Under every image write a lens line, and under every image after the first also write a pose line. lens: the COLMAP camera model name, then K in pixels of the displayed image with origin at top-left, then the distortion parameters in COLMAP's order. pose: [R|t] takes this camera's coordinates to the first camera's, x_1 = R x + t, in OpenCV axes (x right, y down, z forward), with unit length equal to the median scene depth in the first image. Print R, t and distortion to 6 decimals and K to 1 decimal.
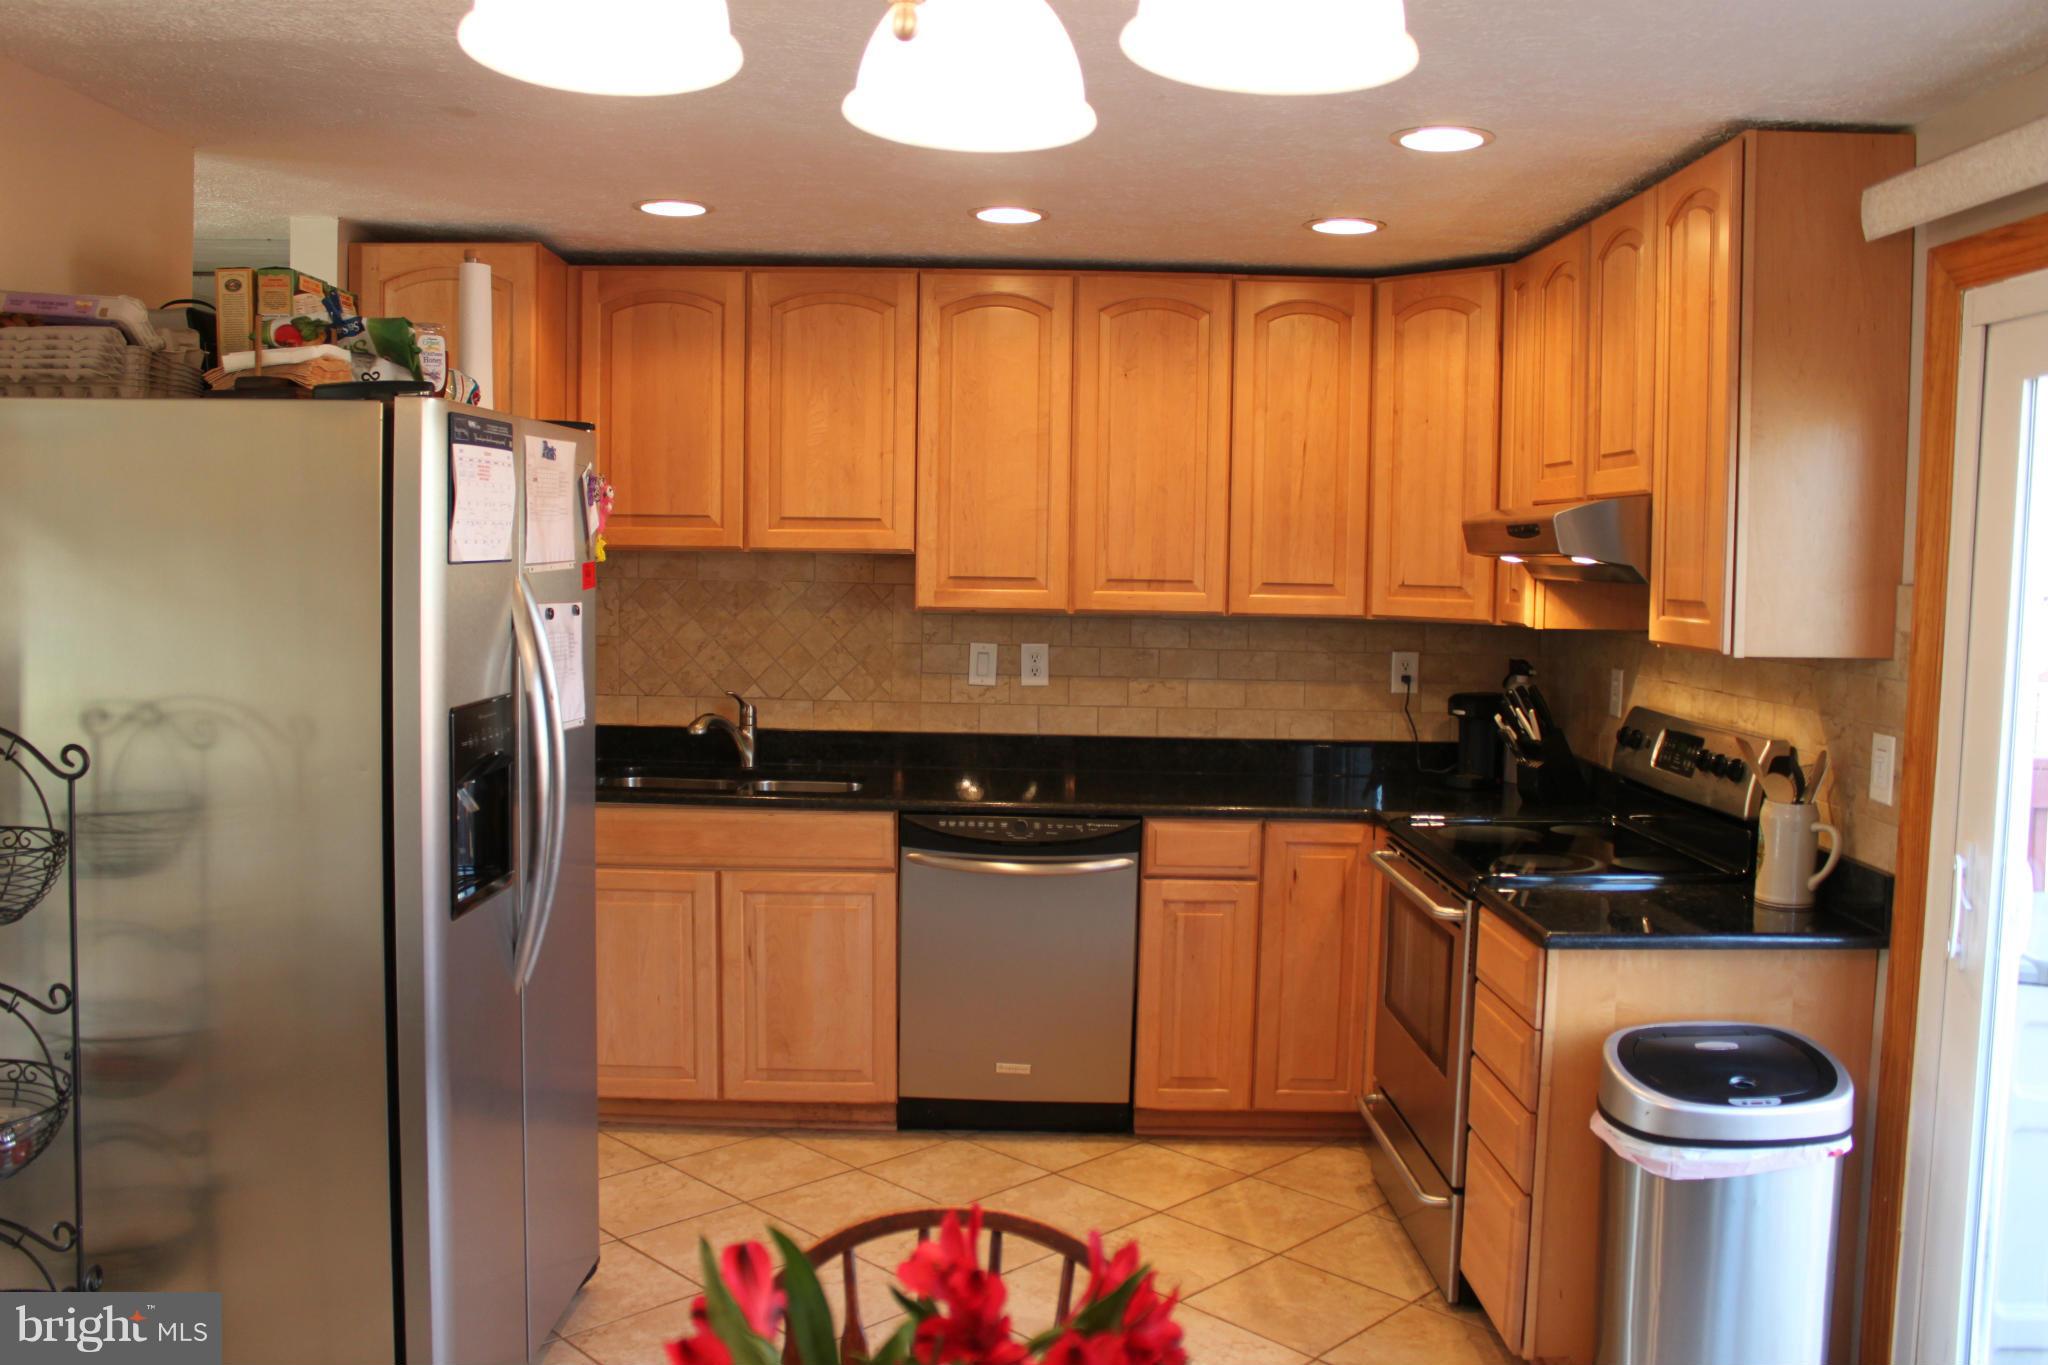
lens RADIAL K [[1700.6, 0, 1020.1], [0, 1700.6, 666.0], [0, 0, 1]] dist [-0.163262, 0.138714]
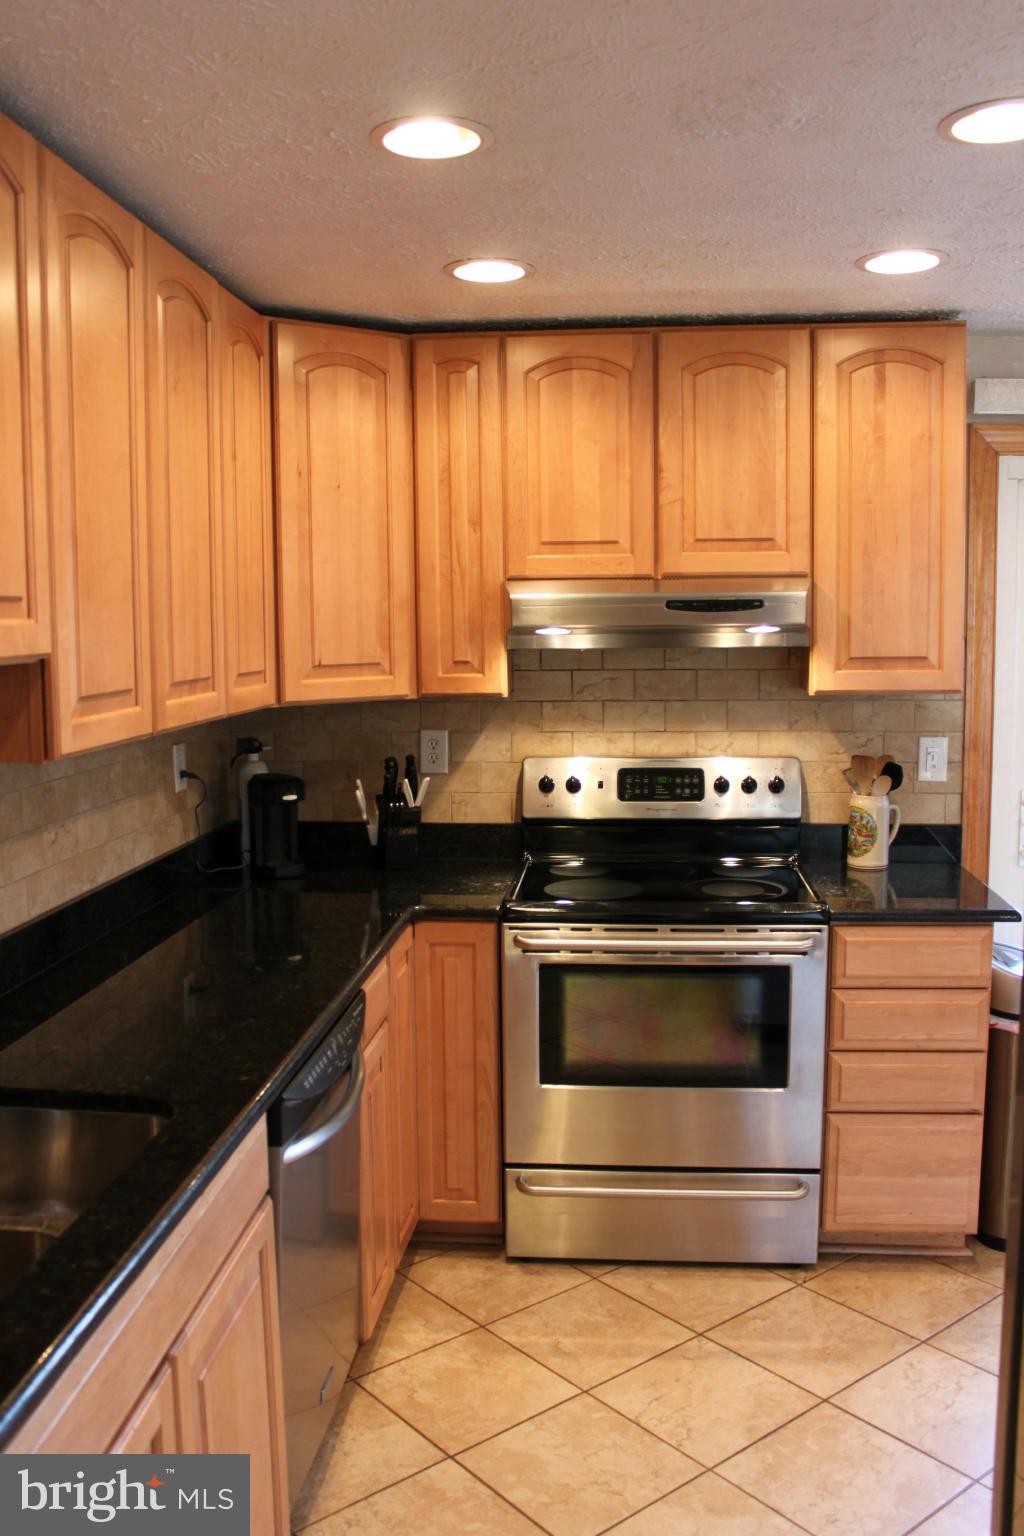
lens RADIAL K [[1343.2, 0, 510.1], [0, 1343.2, 772.5], [0, 0, 1]] dist [-0.168030, 0.156751]
pose [[0.104944, -0.133492, 0.985478, -0.479304], [0.079947, 0.988875, 0.125438, -0.073082], [-0.991259, 0.065622, 0.114449, 0.816536]]
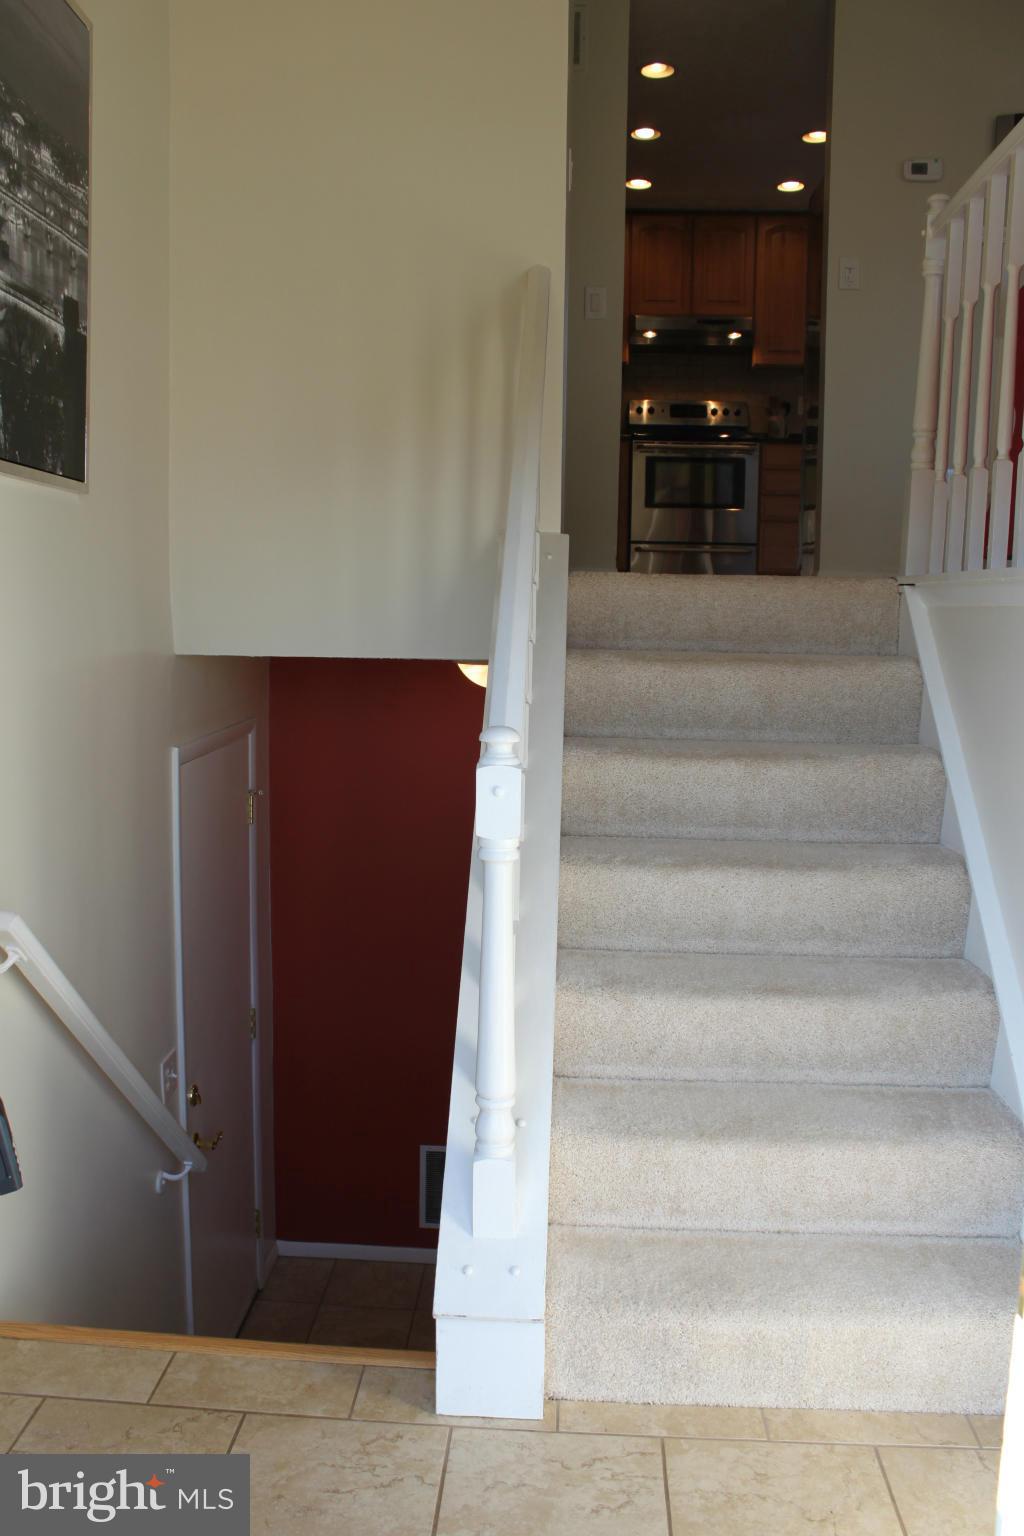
lens RADIAL K [[1275.5, 0, 512.0], [0, 1275.5, 768.0], [0, 0, 1]] dist [-0.163262, 0.138714]
pose [[0.059251, -0.133570, 0.989267, -1.516924], [0.052690, 0.990045, 0.130520, 0.297640], [-0.996852, 0.044391, 0.065699, 0.974392]]
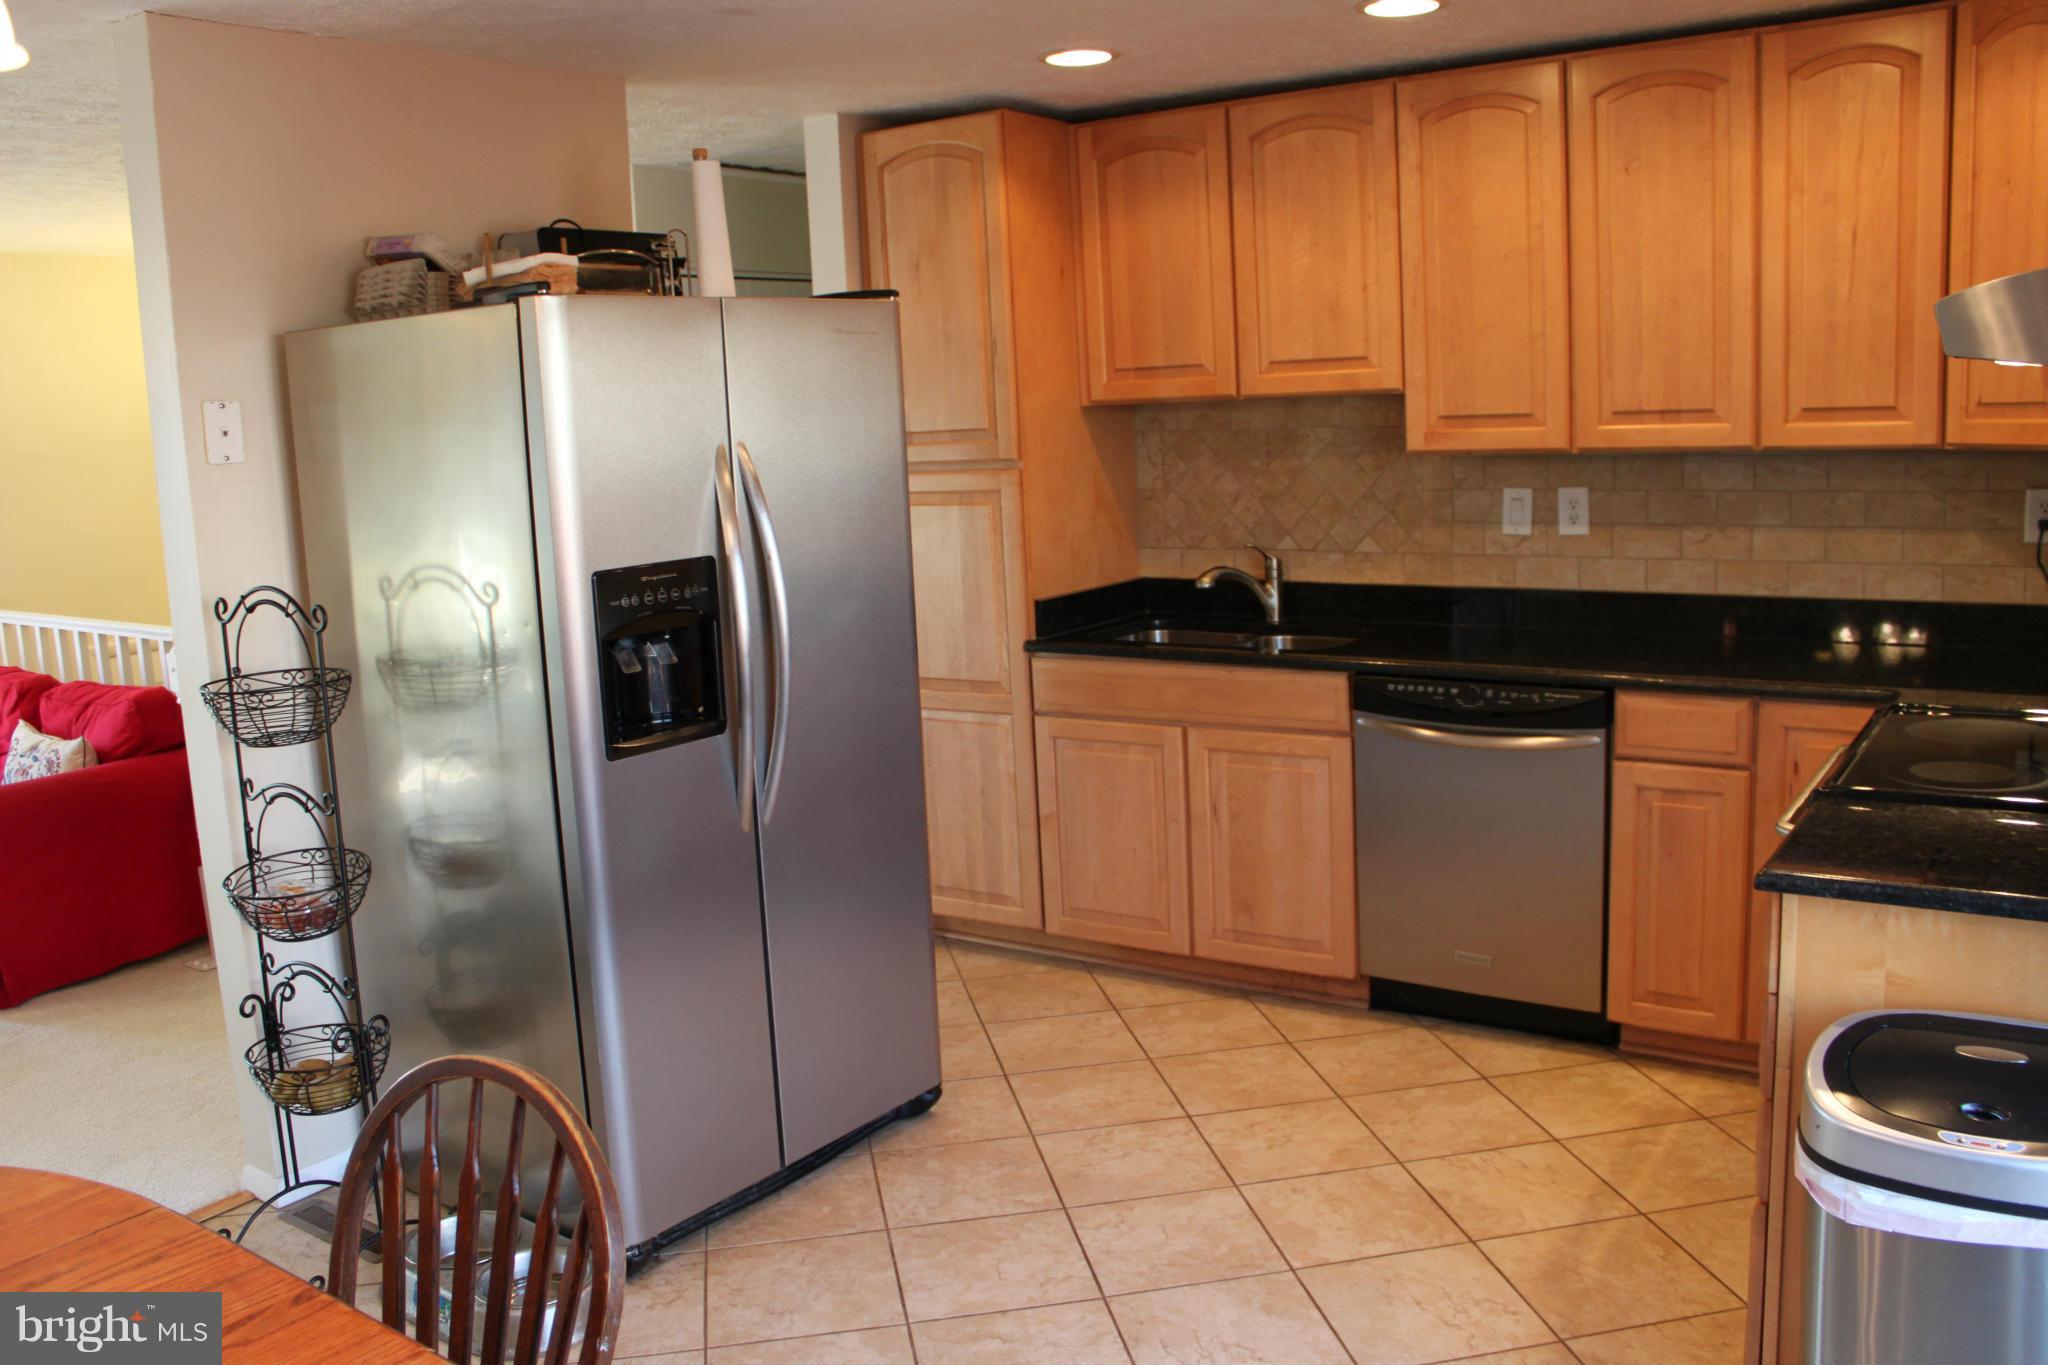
lens RADIAL K [[1700.6, 0, 1020.1], [0, 1700.6, 666.0], [0, 0, 1]] dist [-0.163262, 0.138714]
pose [[0.817984, 0.032541, -0.574319, 0.299169], [0.020748, 0.996080, 0.085988, -0.001527], [0.574866, -0.082253, 0.814103, 0.131519]]
